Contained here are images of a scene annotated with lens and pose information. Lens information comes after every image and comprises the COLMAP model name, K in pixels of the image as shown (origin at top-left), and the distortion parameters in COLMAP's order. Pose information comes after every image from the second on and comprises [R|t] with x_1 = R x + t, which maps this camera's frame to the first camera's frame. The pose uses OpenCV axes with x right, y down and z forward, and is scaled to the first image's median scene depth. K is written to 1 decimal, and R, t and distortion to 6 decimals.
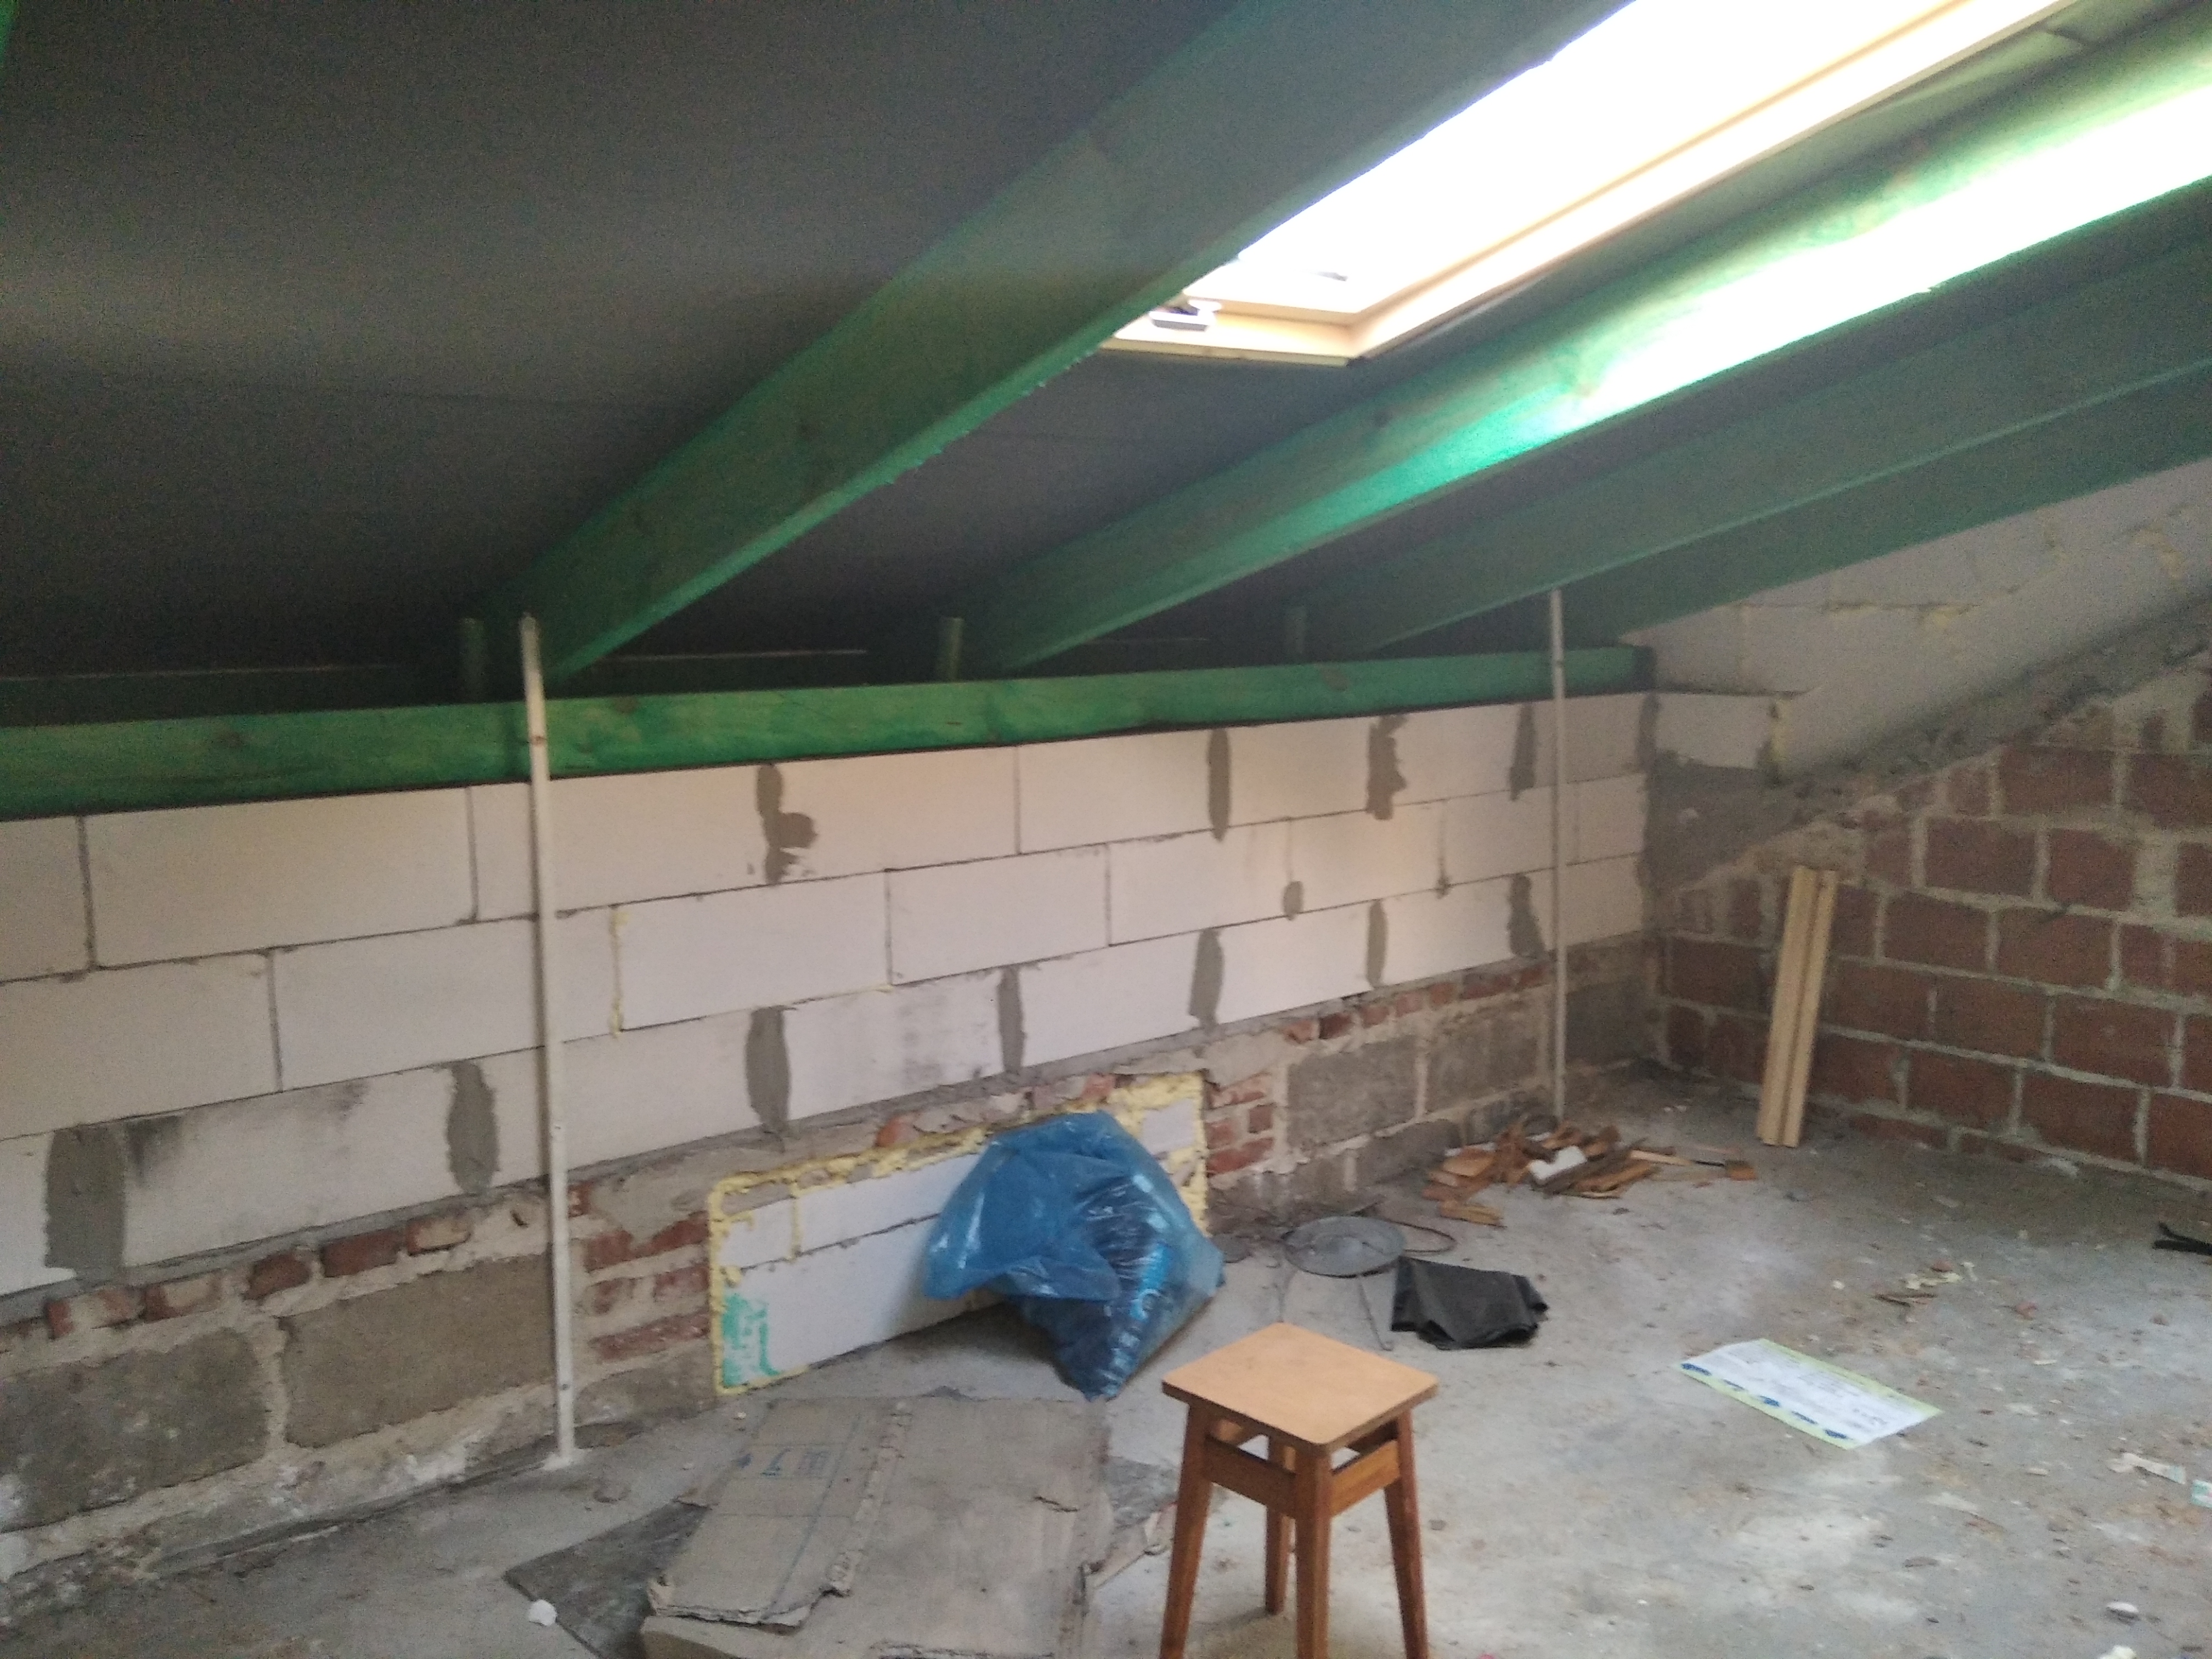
lens RADIAL K [[1732.4, 0, 1106.0], [0, 1732.4, 829.5], [0, 0, 1]] dist [0.106332, -0.170608]
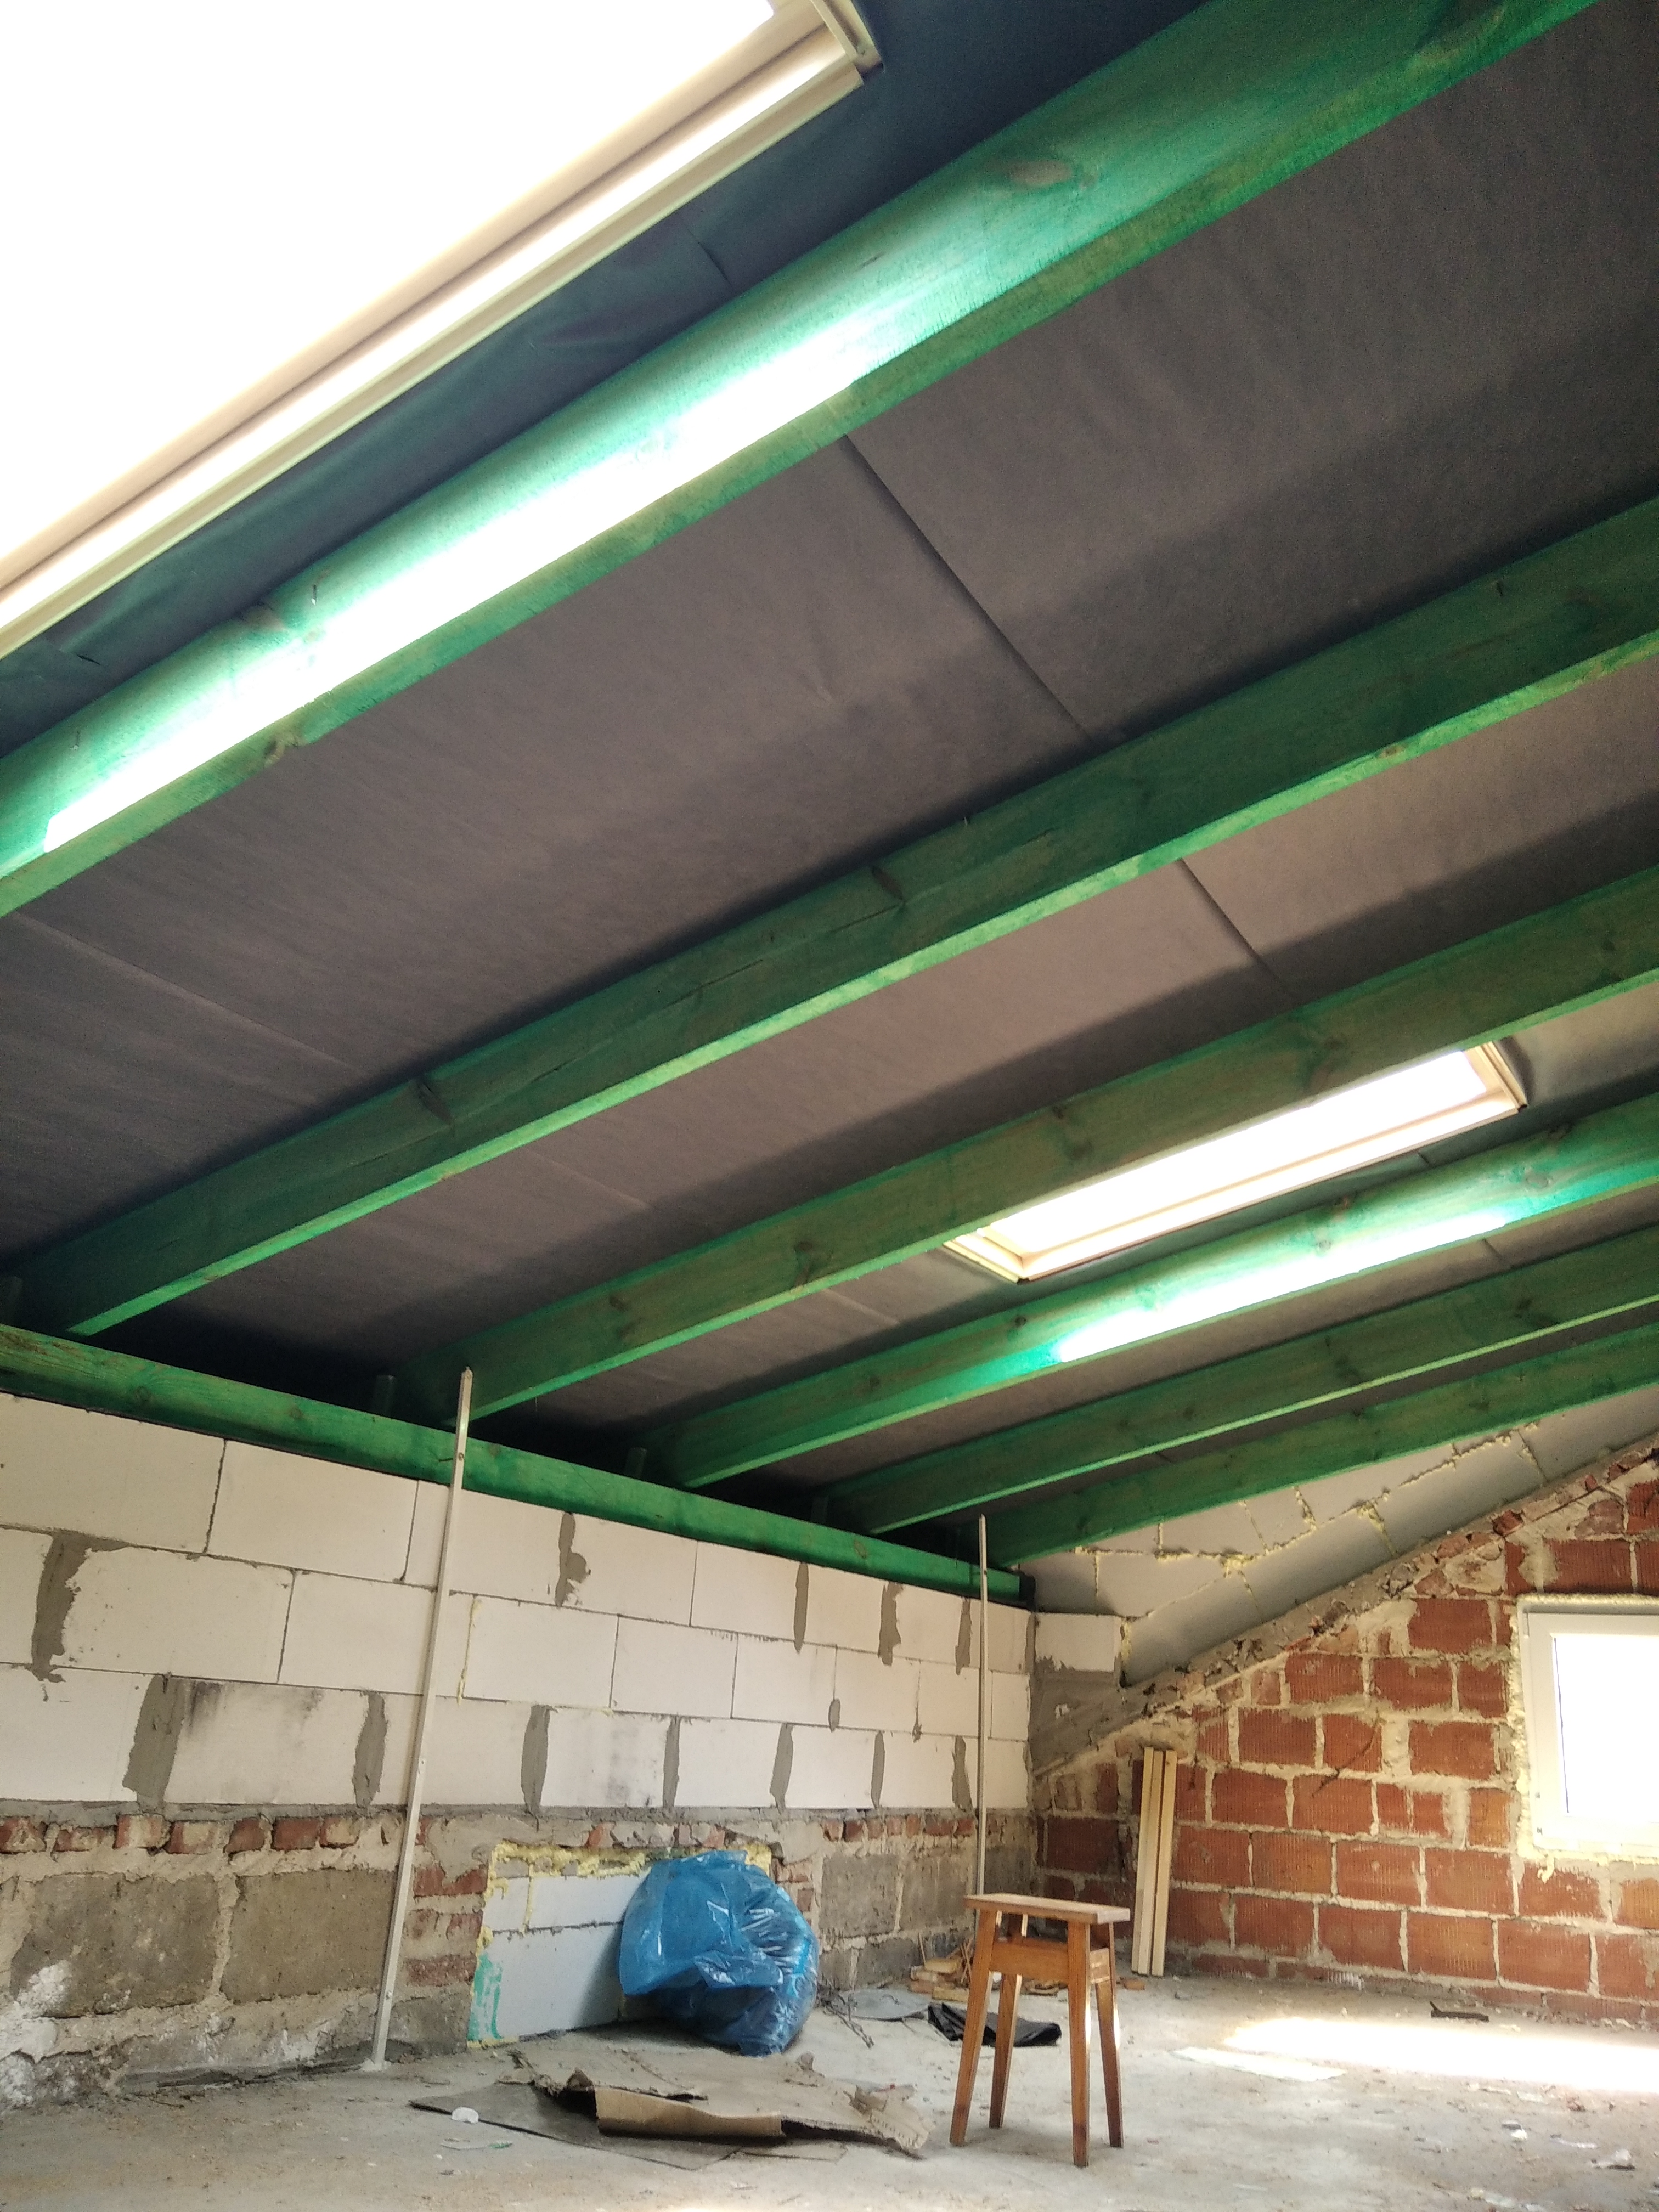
lens RADIAL K [[1725.9, 0, 829.5], [0, 1725.9, 1106.0], [0, 0, 1]] dist [0.009637, -0.052649]
pose [[0.940063, 0.182382, 0.288128, -0.392270], [-0.036672, 0.894121, -0.446322, 0.237328], [-0.339022, 0.409005, 0.847218, -0.288855]]
